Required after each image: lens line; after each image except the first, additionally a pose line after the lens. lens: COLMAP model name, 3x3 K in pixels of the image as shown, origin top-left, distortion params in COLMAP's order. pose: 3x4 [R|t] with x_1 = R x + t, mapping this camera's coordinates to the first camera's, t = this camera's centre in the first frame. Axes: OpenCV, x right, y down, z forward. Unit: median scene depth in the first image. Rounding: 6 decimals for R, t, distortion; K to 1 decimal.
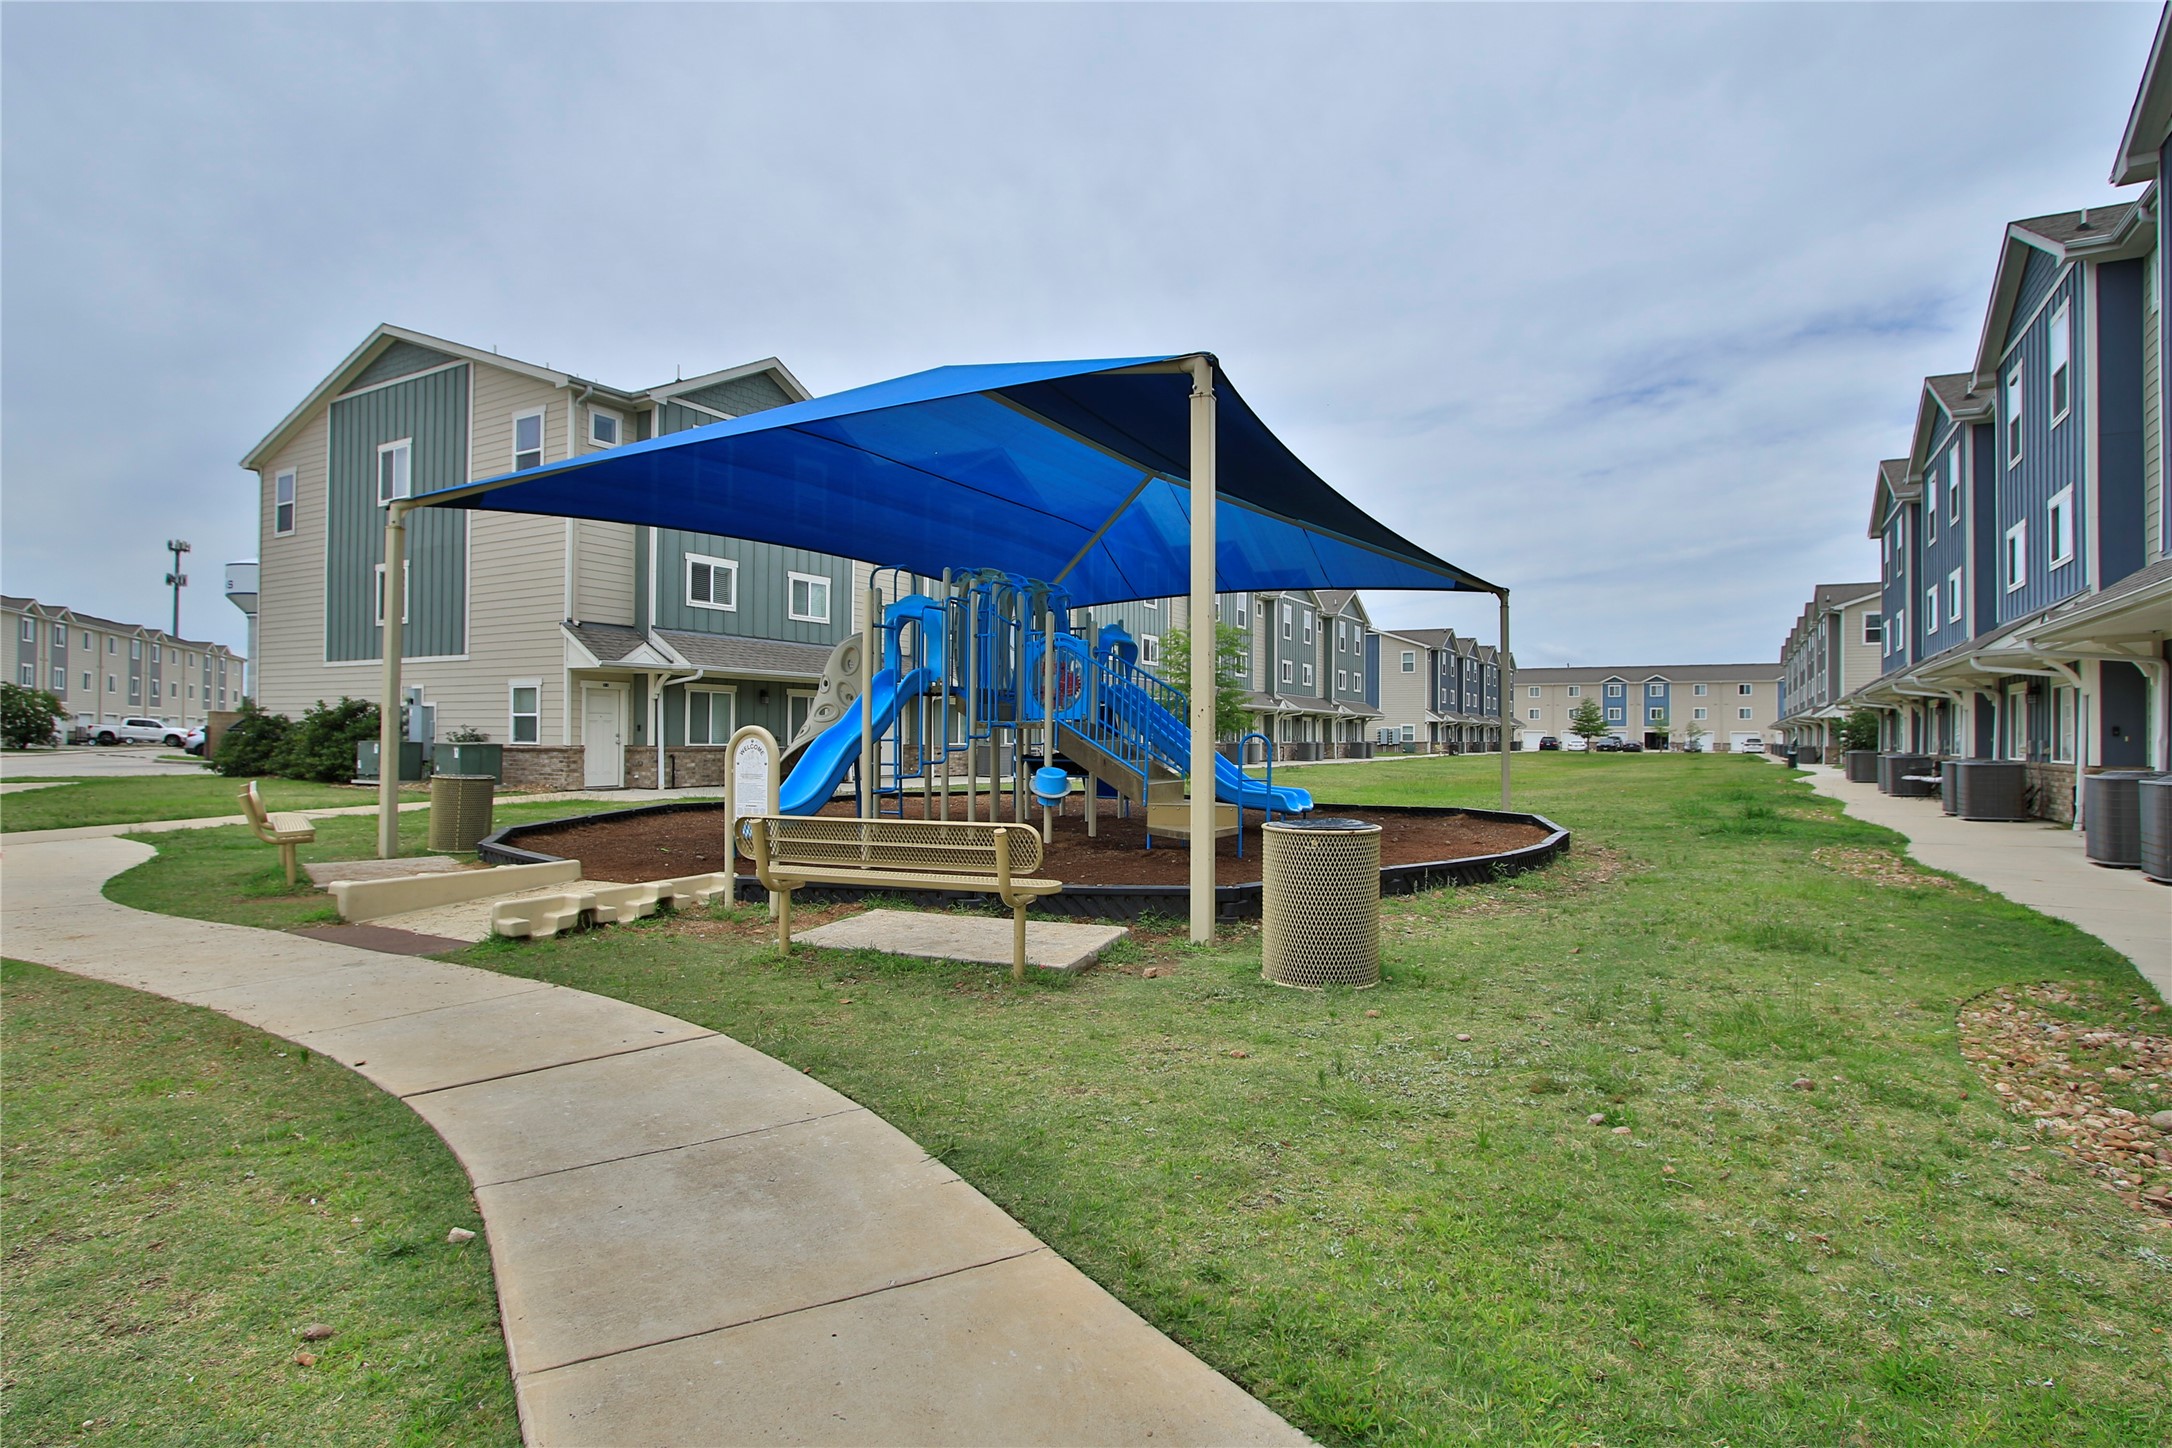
lens RADIAL K [[999.3, 0, 1082.7], [0, 999.3, 729.1], [0, 0, 1]] dist [-0.017800, 0.003100]
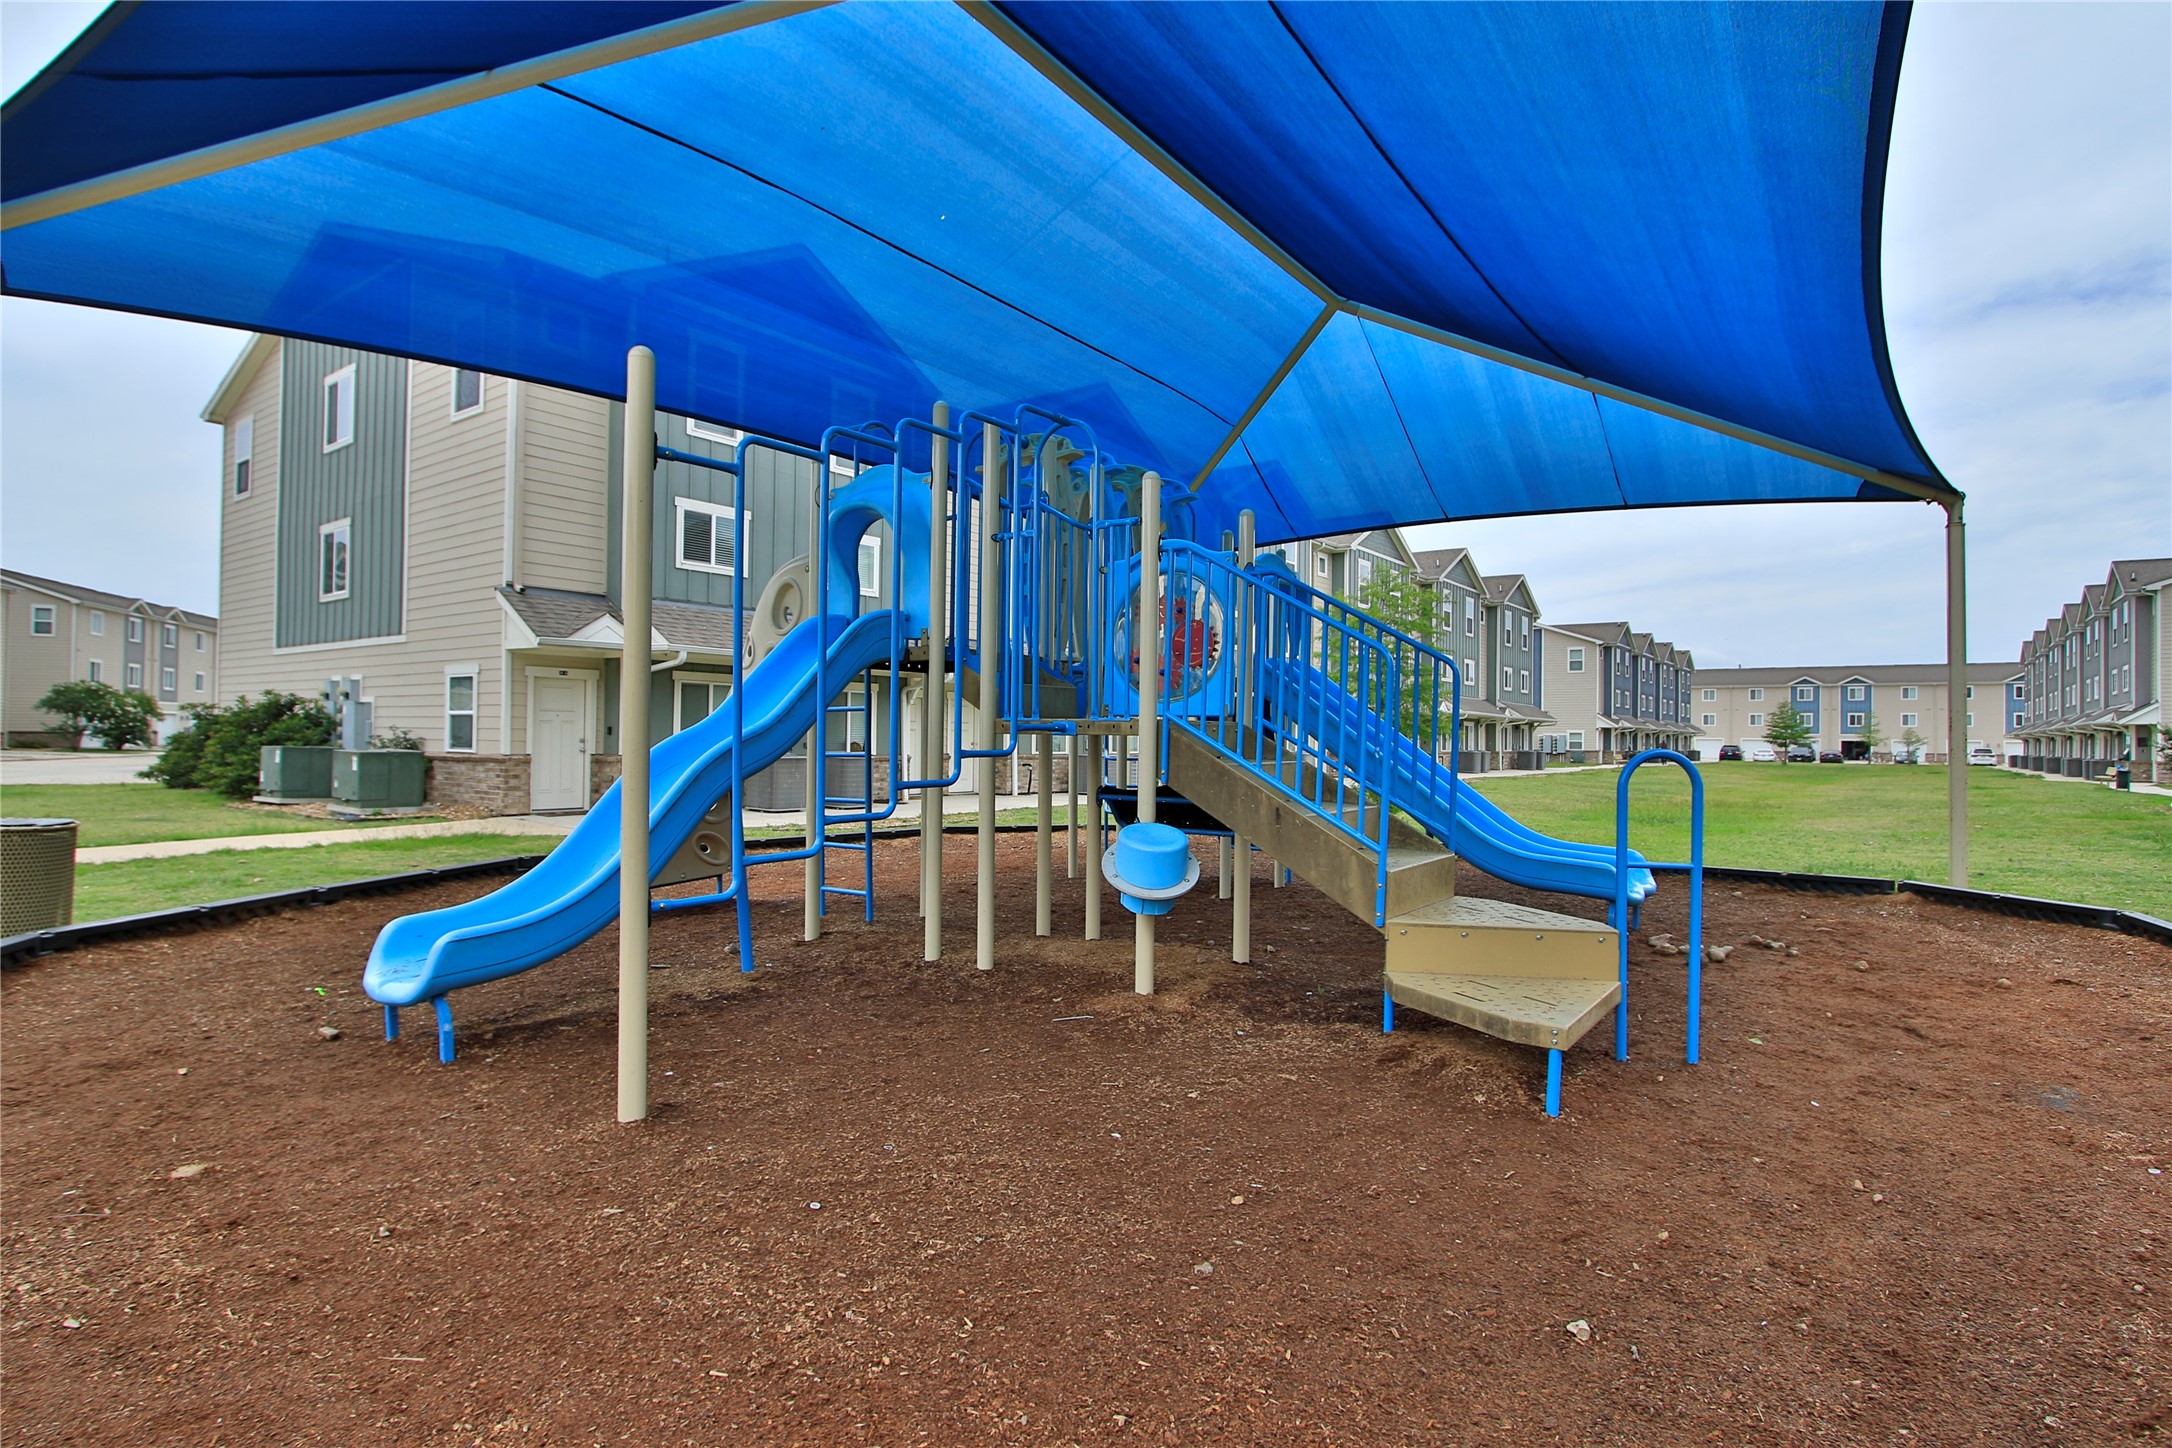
lens RADIAL K [[999.3, 0, 1087.1], [0, 999.3, 726.8], [0, 0, 1]] dist [-0.017800, 0.003100]
pose [[0.993330, 0.003450, -0.115259, -0.005011], [-0.004285, 0.999966, -0.006999, -0.000526], [0.115231, 0.007446, 0.993311, 0.292093]]
